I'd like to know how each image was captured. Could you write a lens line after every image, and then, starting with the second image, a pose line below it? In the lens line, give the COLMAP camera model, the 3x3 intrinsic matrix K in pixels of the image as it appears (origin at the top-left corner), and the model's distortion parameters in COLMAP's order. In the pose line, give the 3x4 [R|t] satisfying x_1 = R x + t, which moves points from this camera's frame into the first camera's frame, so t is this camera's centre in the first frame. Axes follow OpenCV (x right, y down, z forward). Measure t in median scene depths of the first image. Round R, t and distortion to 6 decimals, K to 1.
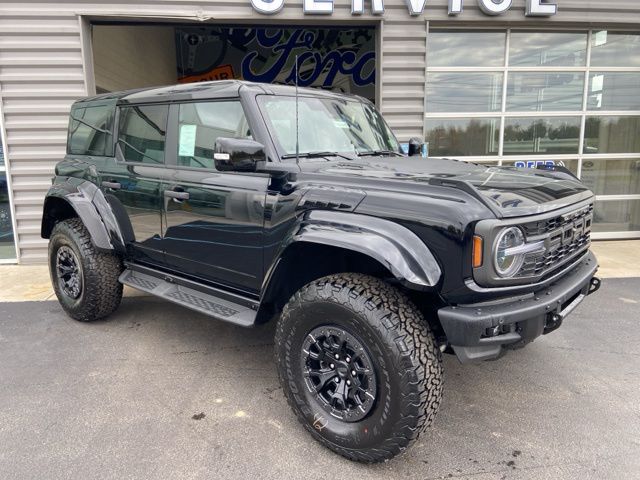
lens RADIAL K [[487.8, 0, 320.7], [0, 487.8, 236.0], [0, 0, 1]] dist [0.133205, -0.175257]
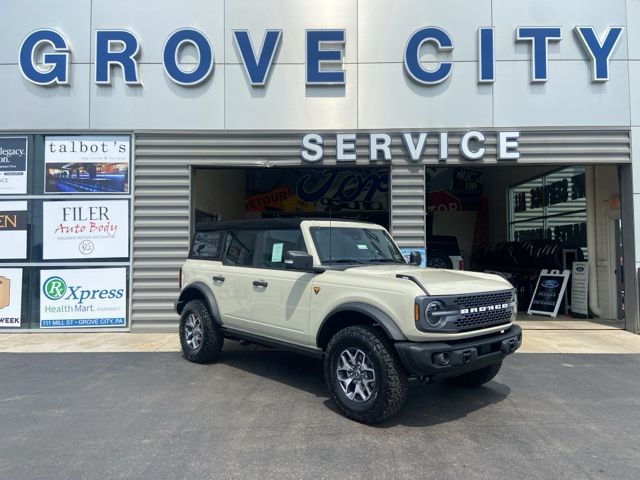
lens RADIAL K [[490.0, 0, 321.1], [0, 490.0, 229.0], [0, 0, 1]] dist [0.128202, -0.165403]
pose [[0.994063, 0.004859, -0.108702, 0.078224], [-0.029176, 0.974324, -0.223252, 0.072929], [0.104826, 0.225098, 0.968681, -0.363027]]
